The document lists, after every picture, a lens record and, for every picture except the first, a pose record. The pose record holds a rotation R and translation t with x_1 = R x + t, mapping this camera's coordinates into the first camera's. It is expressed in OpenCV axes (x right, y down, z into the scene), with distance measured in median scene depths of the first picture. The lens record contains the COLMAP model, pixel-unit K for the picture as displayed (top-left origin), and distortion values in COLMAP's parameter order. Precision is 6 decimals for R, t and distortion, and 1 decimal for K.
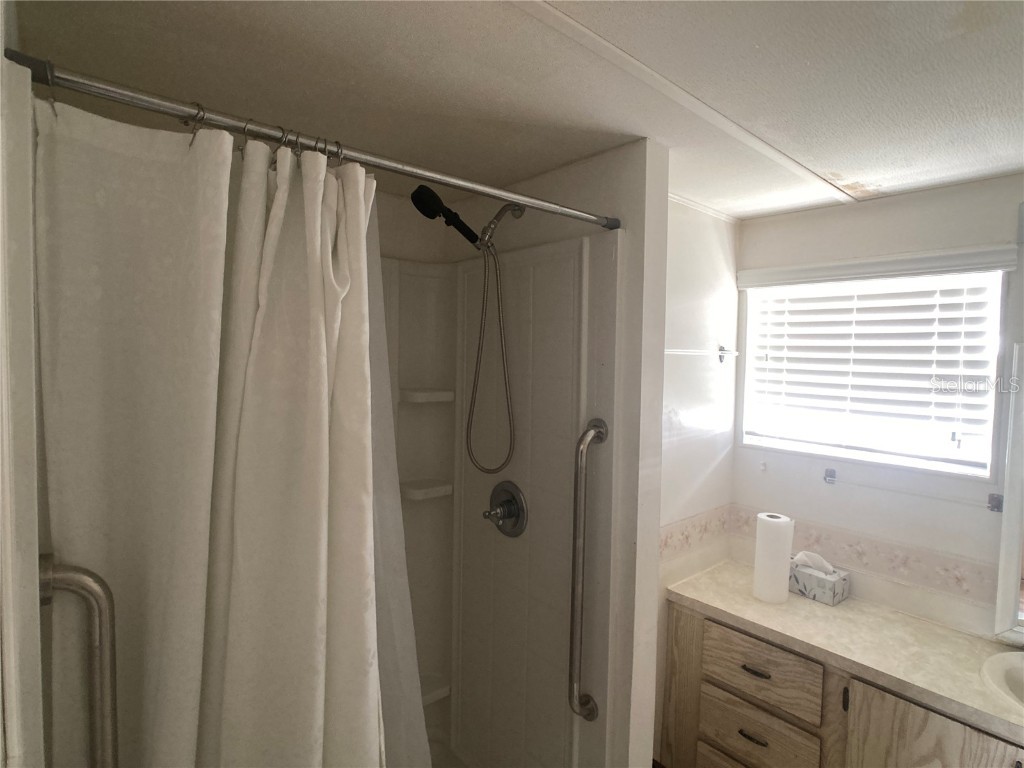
lens RADIAL K [[537.2, 0, 506.0], [0, 537.2, 376.1], [0, 0, 1]] dist [-0.037243, 0.016693]
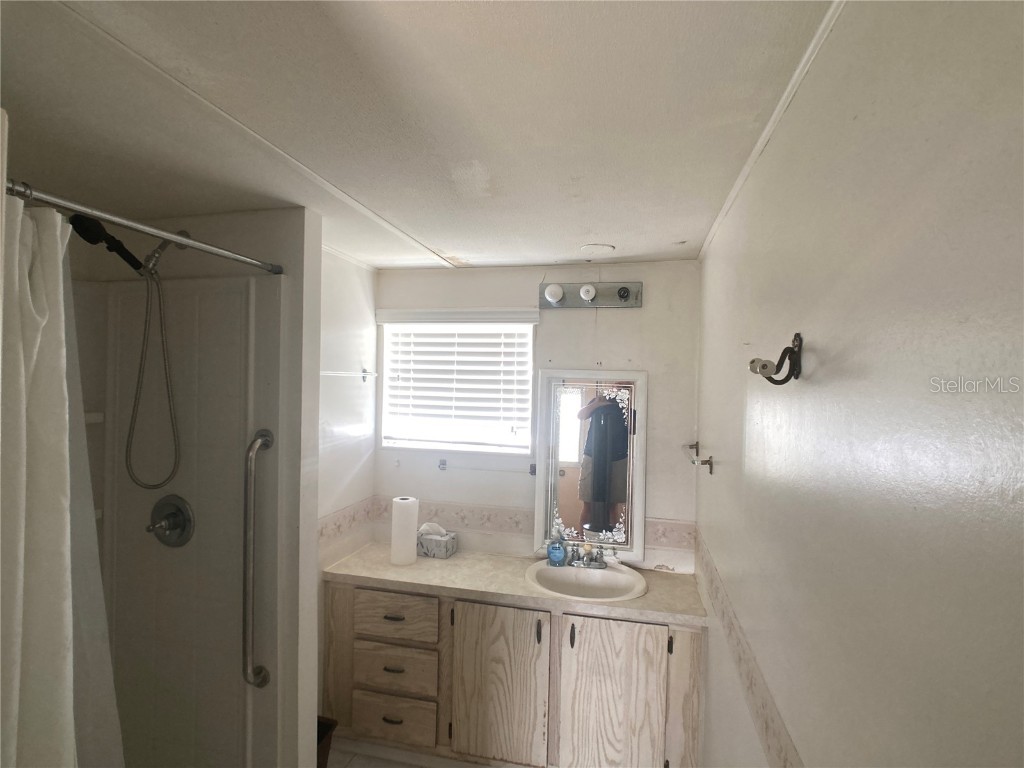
lens RADIAL K [[537.2, 0, 506.0], [0, 537.2, 376.1], [0, 0, 1]] dist [-0.037243, 0.016693]
pose [[0.804868, 0.002131, 0.593451, -0.089249], [0.019986, 0.999329, -0.030694, 0.006917], [-0.593118, 0.036565, 0.804285, -0.248063]]
